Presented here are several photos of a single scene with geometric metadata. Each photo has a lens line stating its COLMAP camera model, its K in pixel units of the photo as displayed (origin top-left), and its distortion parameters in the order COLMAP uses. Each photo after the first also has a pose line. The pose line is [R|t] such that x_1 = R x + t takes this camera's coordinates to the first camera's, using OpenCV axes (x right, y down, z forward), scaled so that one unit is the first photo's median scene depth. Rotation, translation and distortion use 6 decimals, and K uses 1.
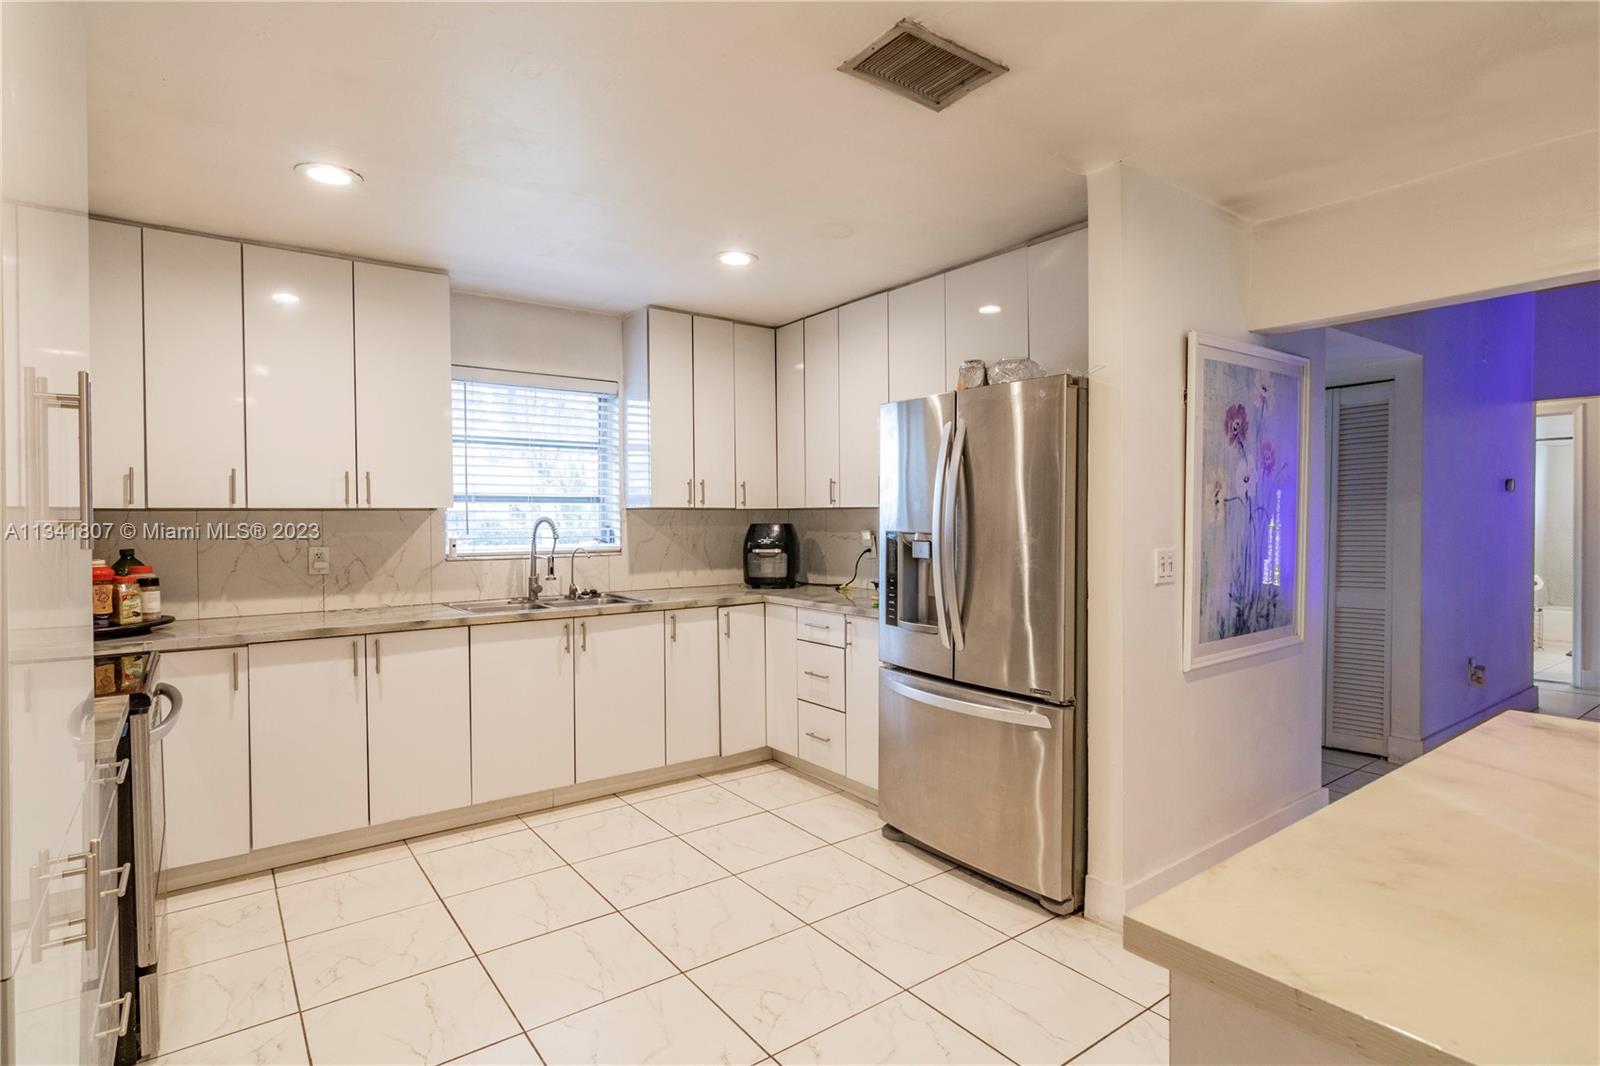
lens RADIAL K [[819.4, 0, 808.5], [0, 819.4, 526.7], [0, 0, 1]] dist [0.000391, -0.000569]
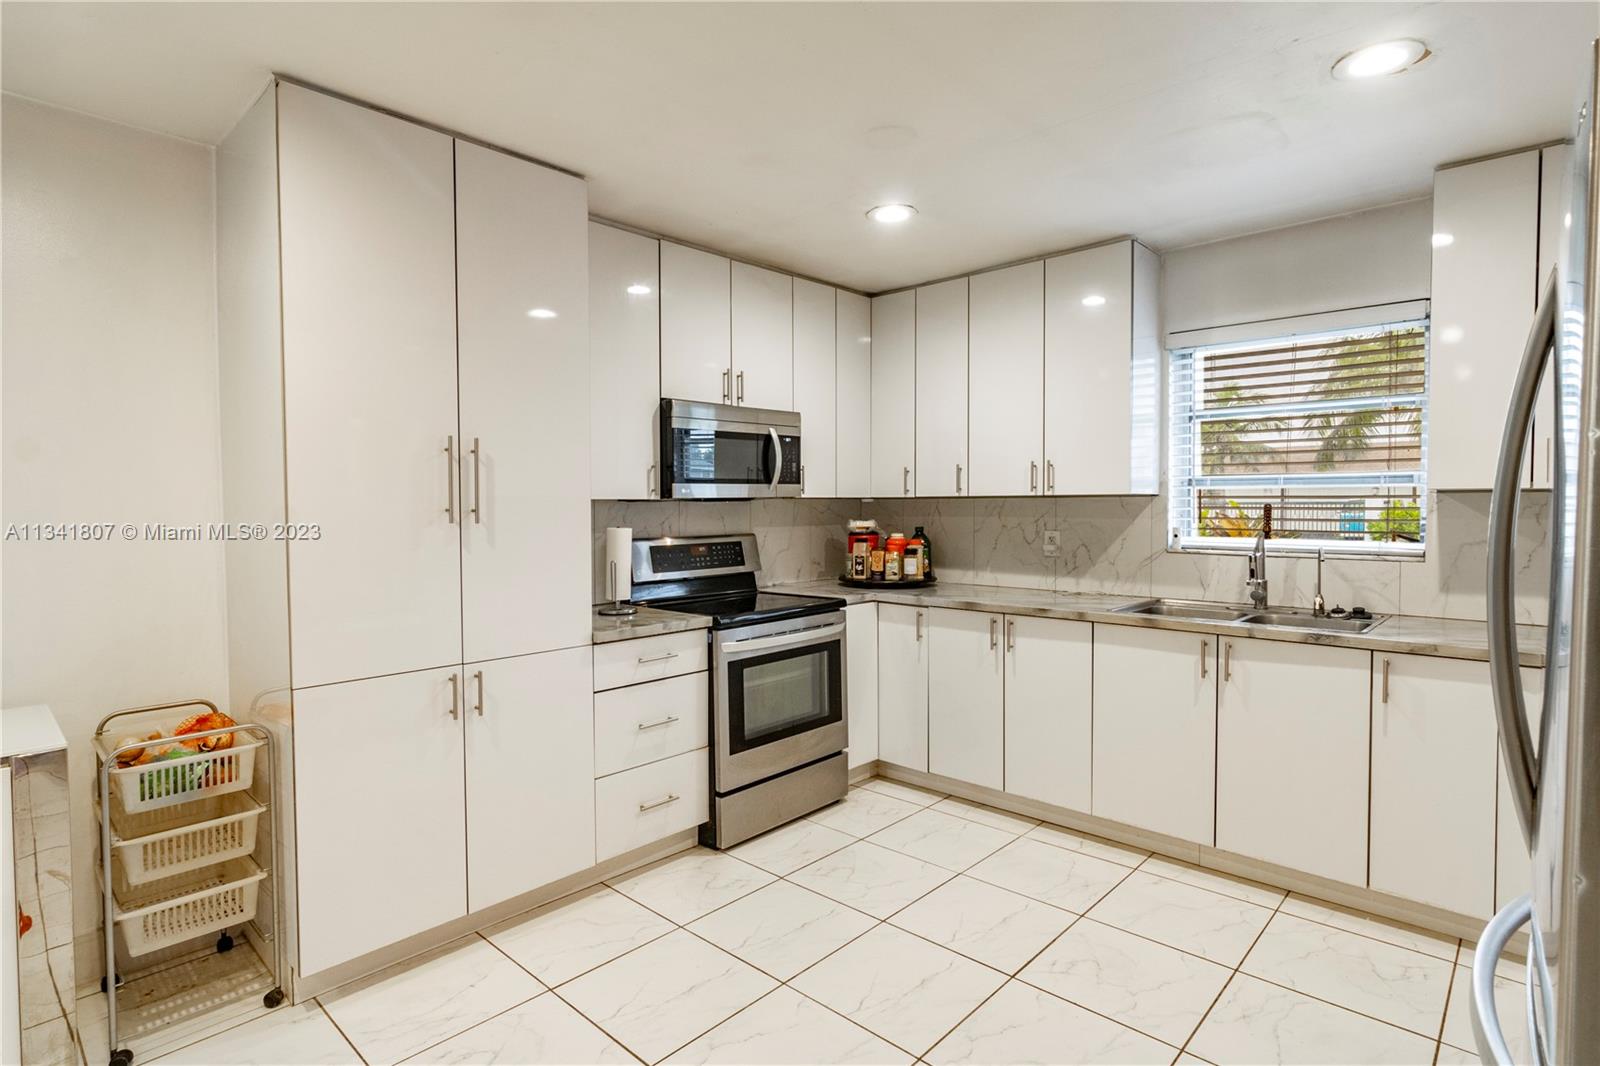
lens RADIAL K [[819.4, 0, 808.5], [0, 819.4, 526.7], [0, 0, 1]] dist [0.000391, -0.000569]
pose [[0.176349, 0.032137, -0.983803, 0.415945], [-0.010045, 0.999474, 0.030848, -0.011341], [0.984277, 0.004443, 0.176579, 0.497019]]
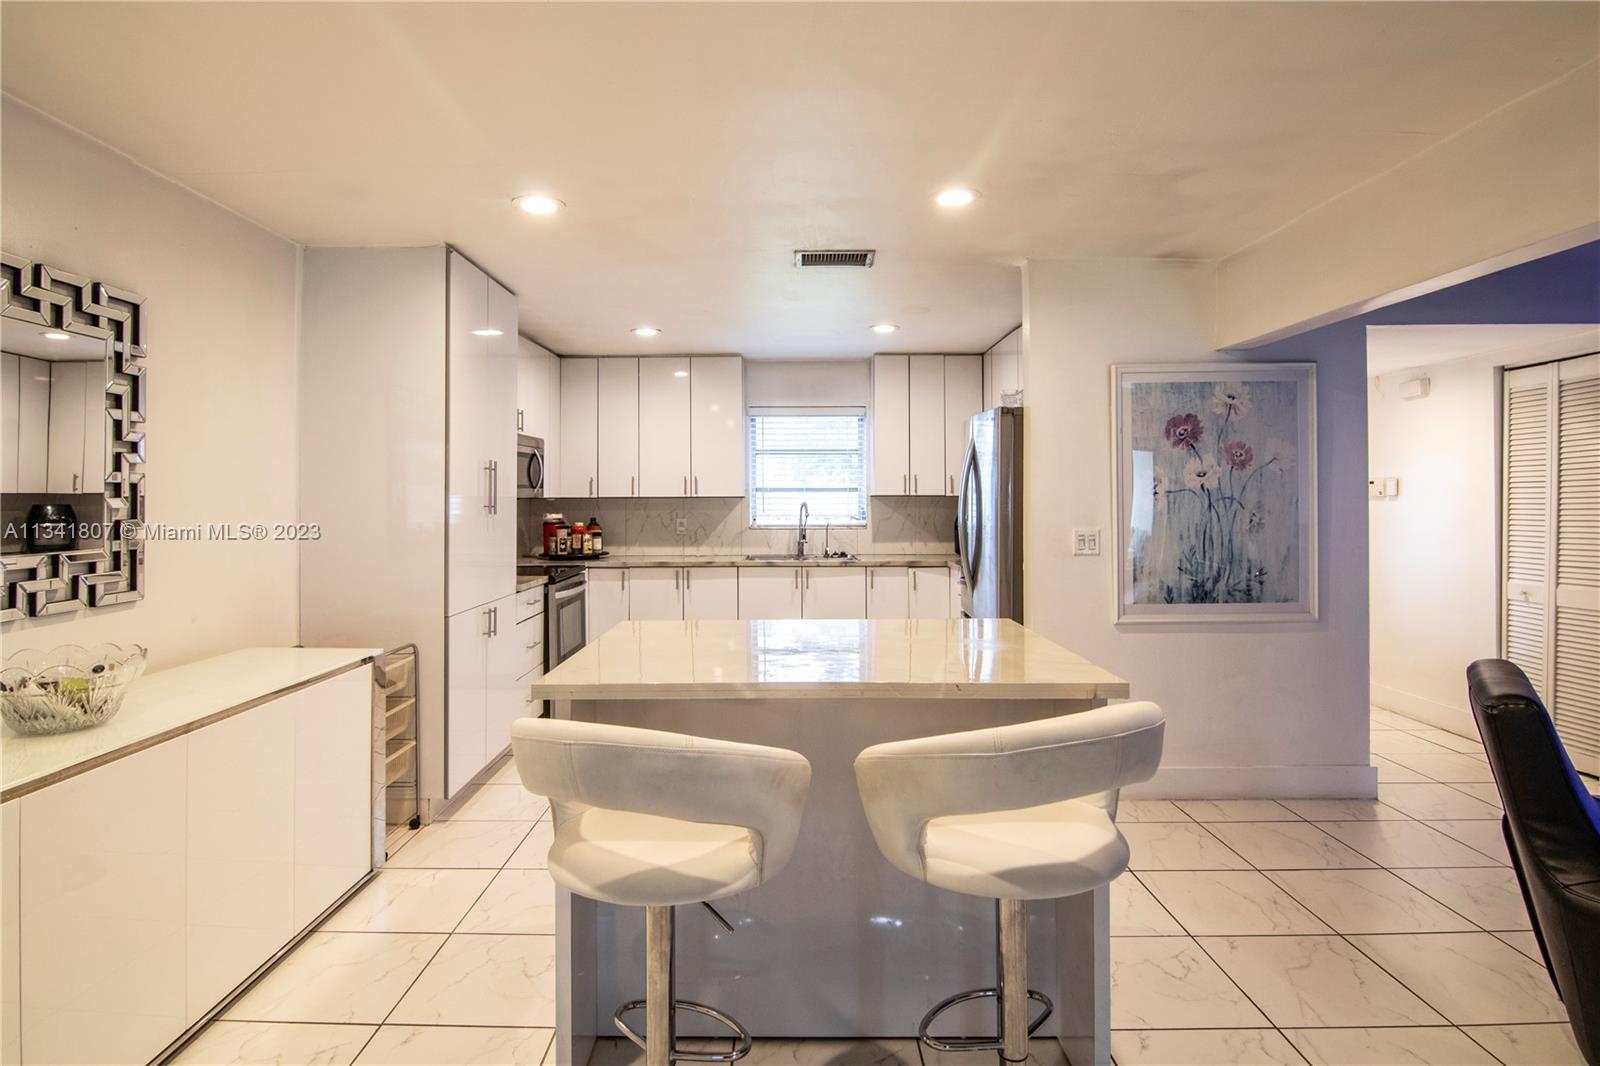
lens RADIAL K [[850.6, 0, 780.5], [0, 850.6, 486.9], [0, 0, 1]] dist [-0.000820, -0.000272]
pose [[0.794111, -0.006449, -0.607738, 0.685348], [-0.008488, 0.999729, -0.021699, -0.005687], [0.607713, 0.022390, 0.793841, -0.321456]]
